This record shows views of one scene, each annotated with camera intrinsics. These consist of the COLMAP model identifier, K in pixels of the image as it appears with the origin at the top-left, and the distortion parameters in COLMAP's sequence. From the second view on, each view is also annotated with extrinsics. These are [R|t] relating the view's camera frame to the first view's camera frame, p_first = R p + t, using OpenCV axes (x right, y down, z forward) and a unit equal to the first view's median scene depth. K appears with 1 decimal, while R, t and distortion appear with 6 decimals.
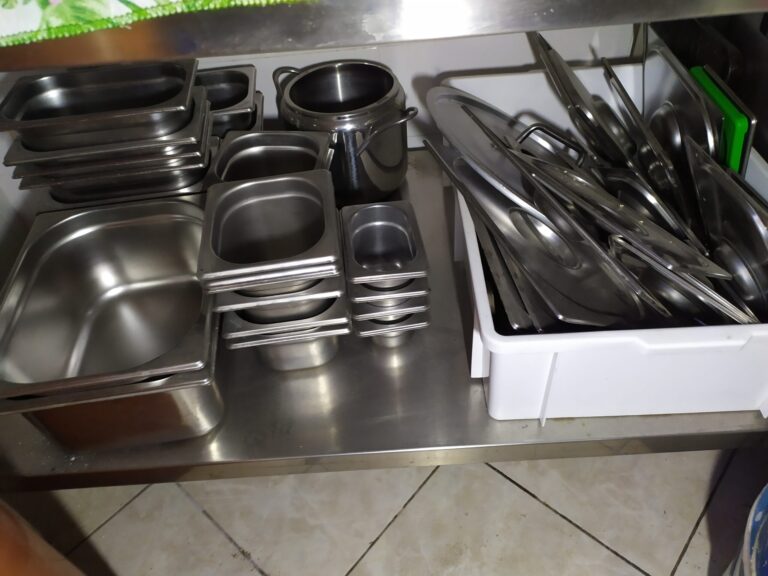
lens RADIAL K [[721.2, 0, 382.8], [0, 721.2, 285.5], [0, 0, 1]] dist [0.015365, -0.001055]
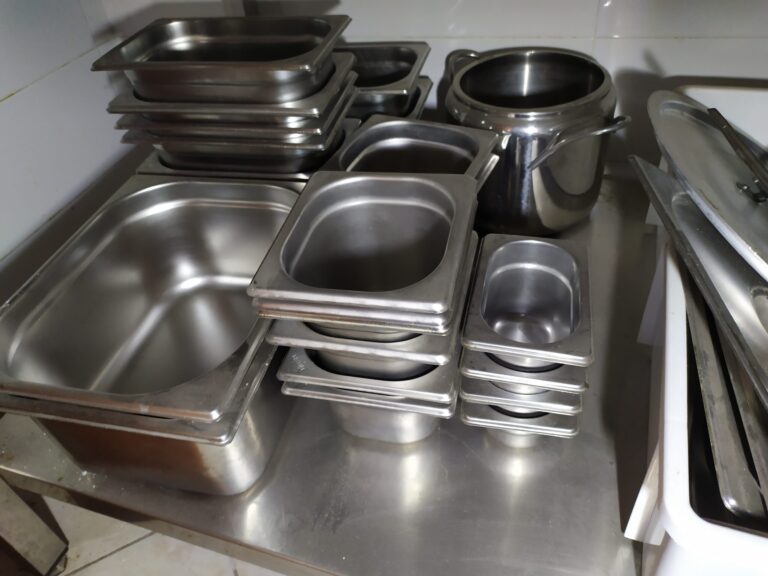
lens RADIAL K [[604.7, 0, 384.0], [0, 604.7, 288.0], [0, 0, 1]] dist [-0.006053, -0.004583]
pose [[0.940313, 0.213070, -0.265354, 0.017904], [-0.213081, 0.976601, 0.029099, -0.053040], [0.265345, 0.029180, 0.963712, 0.409308]]
